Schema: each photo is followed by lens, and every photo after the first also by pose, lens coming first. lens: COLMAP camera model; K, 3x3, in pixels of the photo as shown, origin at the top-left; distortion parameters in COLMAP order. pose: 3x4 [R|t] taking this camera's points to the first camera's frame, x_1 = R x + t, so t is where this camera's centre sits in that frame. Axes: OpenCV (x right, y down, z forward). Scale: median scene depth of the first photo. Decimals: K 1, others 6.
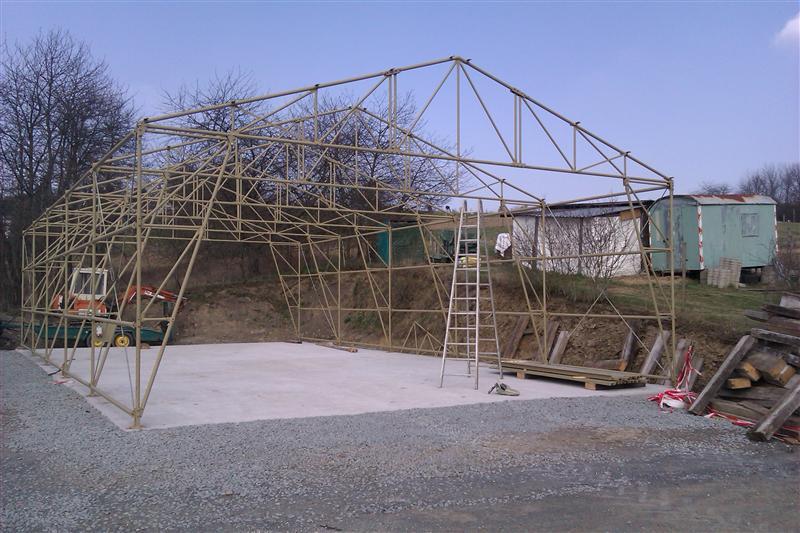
lens RADIAL K [[762.7, 0, 403.7], [0, 762.7, 282.8], [0, 0, 1]] dist [0.060900, -0.218328]
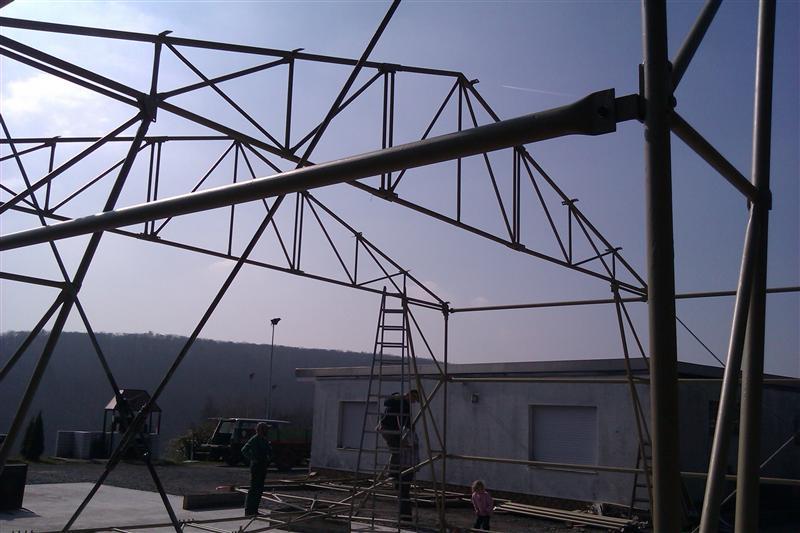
lens RADIAL K [[762.7, 0, 403.7], [0, 762.7, 282.8], [0, 0, 1]] dist [0.060900, -0.218328]
pose [[0.902753, 0.096061, 0.419297, -0.101224], [-0.026897, 0.985444, -0.167856, -0.001358], [-0.429318, 0.140255, 0.892196, 0.194156]]
